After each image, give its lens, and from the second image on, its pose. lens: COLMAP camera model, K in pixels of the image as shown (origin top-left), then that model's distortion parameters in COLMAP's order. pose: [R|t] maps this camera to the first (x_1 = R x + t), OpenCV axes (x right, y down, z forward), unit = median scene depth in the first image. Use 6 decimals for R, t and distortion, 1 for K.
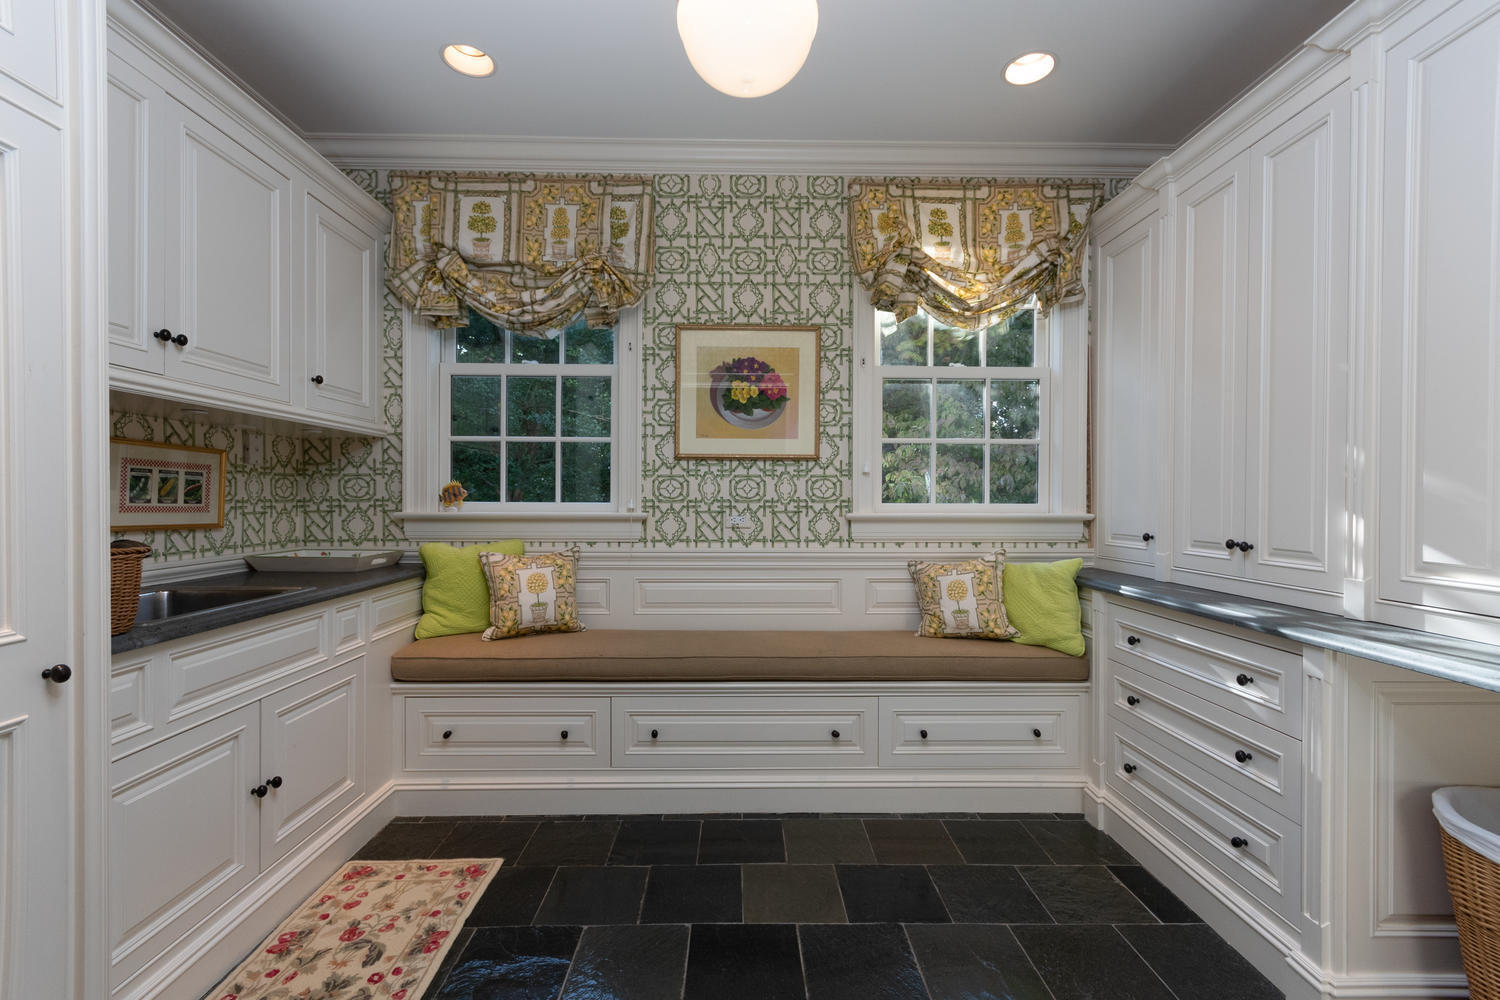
lens RADIAL K [[656.0, 0, 750.0], [0, 656.0, 500.0], [0, 0, 1]] dist [0.009642, 0.000034]
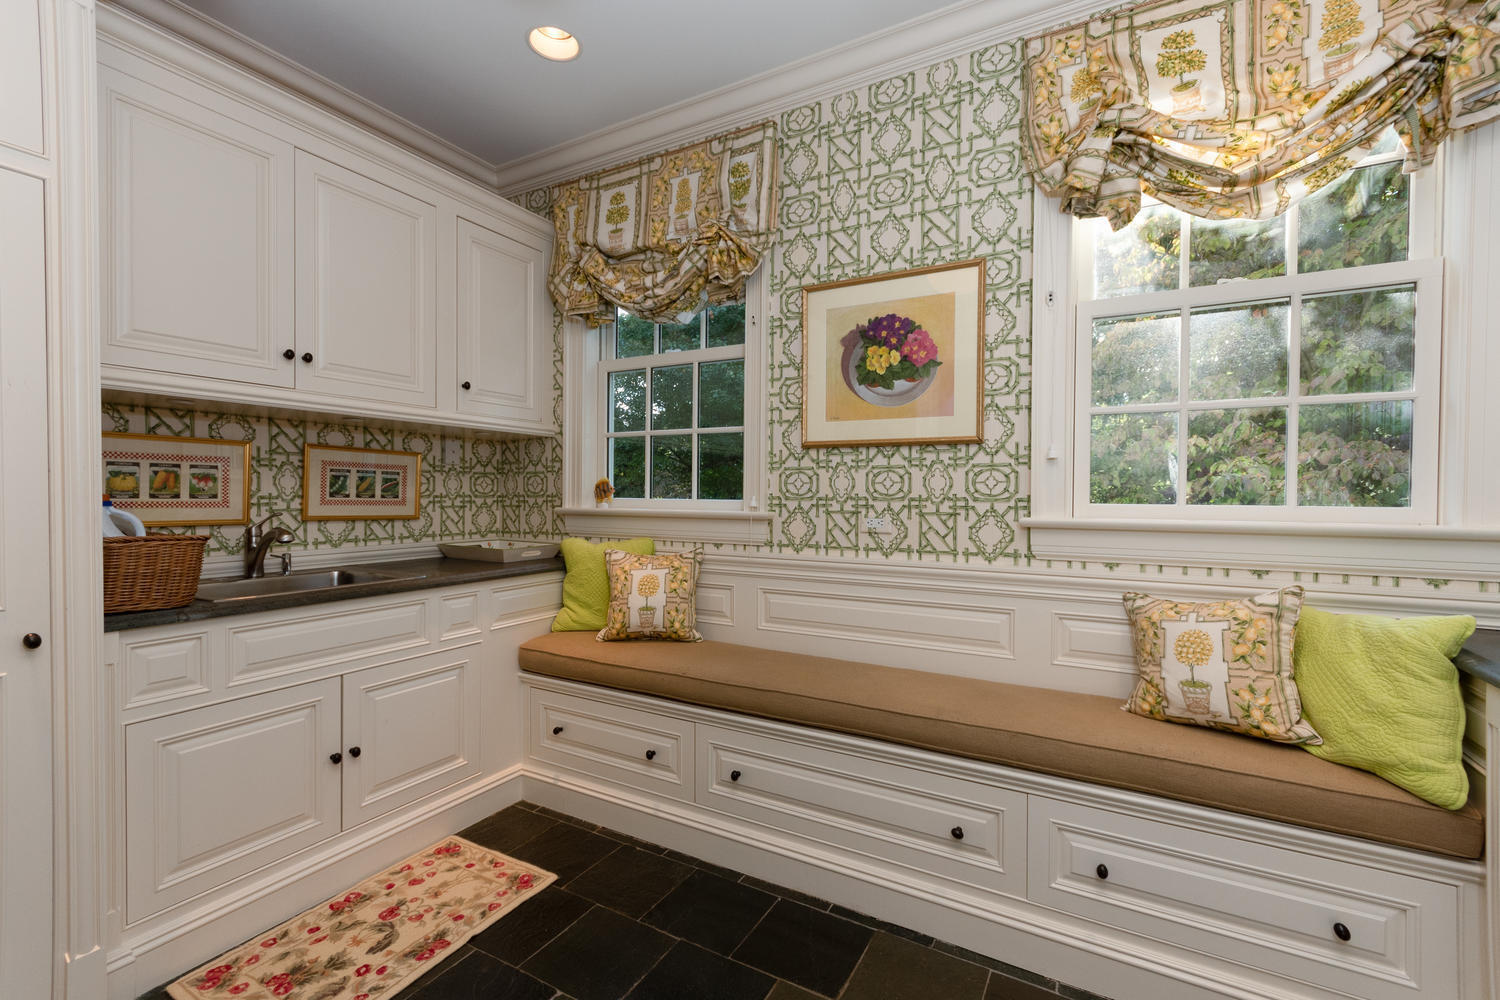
lens RADIAL K [[656.0, 0, 750.0], [0, 656.0, 500.0], [0, 0, 1]] dist [0.009642, 0.000034]
pose [[0.860413, 0.006966, -0.509550, 0.266590], [-0.005060, 0.999974, 0.005125, -0.000540], [0.509573, -0.001831, 0.860426, 0.258662]]
